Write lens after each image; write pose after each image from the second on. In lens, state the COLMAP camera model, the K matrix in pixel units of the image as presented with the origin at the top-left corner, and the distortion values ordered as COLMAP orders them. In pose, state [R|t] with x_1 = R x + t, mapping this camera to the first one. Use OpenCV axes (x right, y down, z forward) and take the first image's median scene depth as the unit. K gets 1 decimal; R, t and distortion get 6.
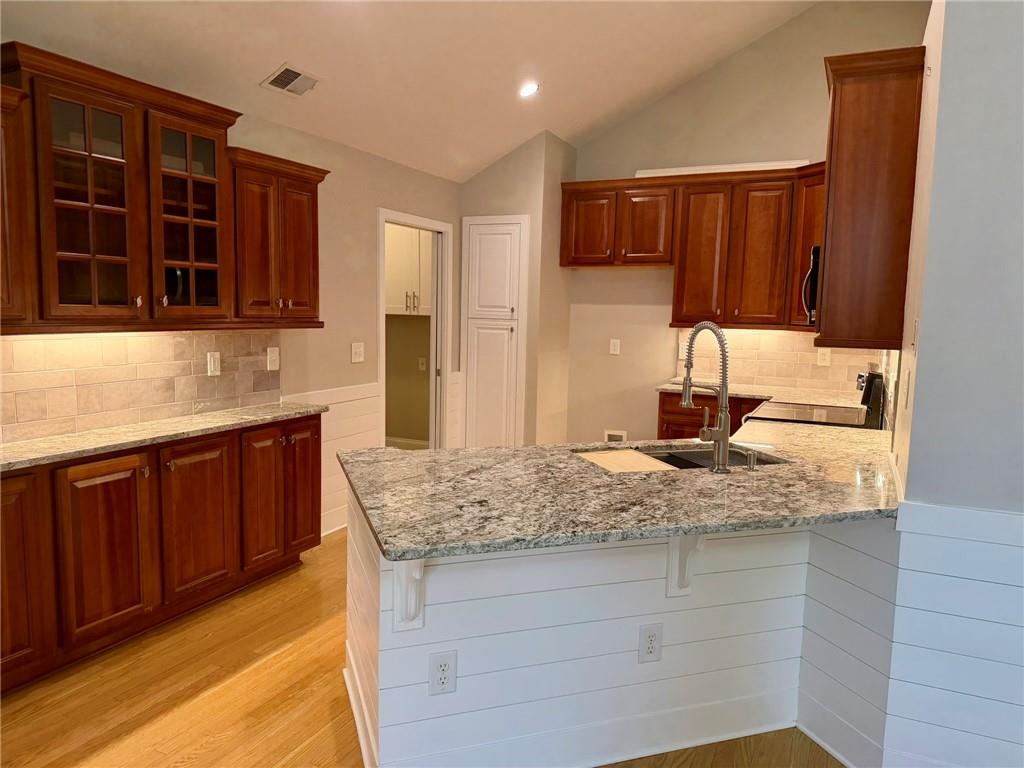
lens RADIAL K [[722.2, 0, 512.9], [0, 722.2, 385.3], [0, 0, 1]] dist [0.020135, -0.026976]
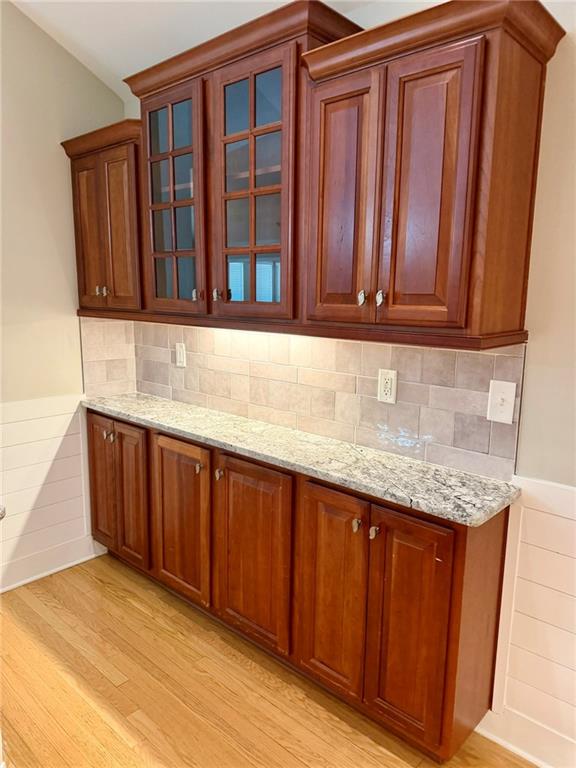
lens RADIAL K [[541.7, 0, 289.9], [0, 541.7, 381.6], [0, 0, 1]] dist [0.020135, -0.026976]
pose [[-0.289550, 0.125766, -0.948864, 0.129699], [-0.128661, 0.977219, 0.168786, -0.123188], [0.948476, 0.170954, -0.266773, 1.168019]]
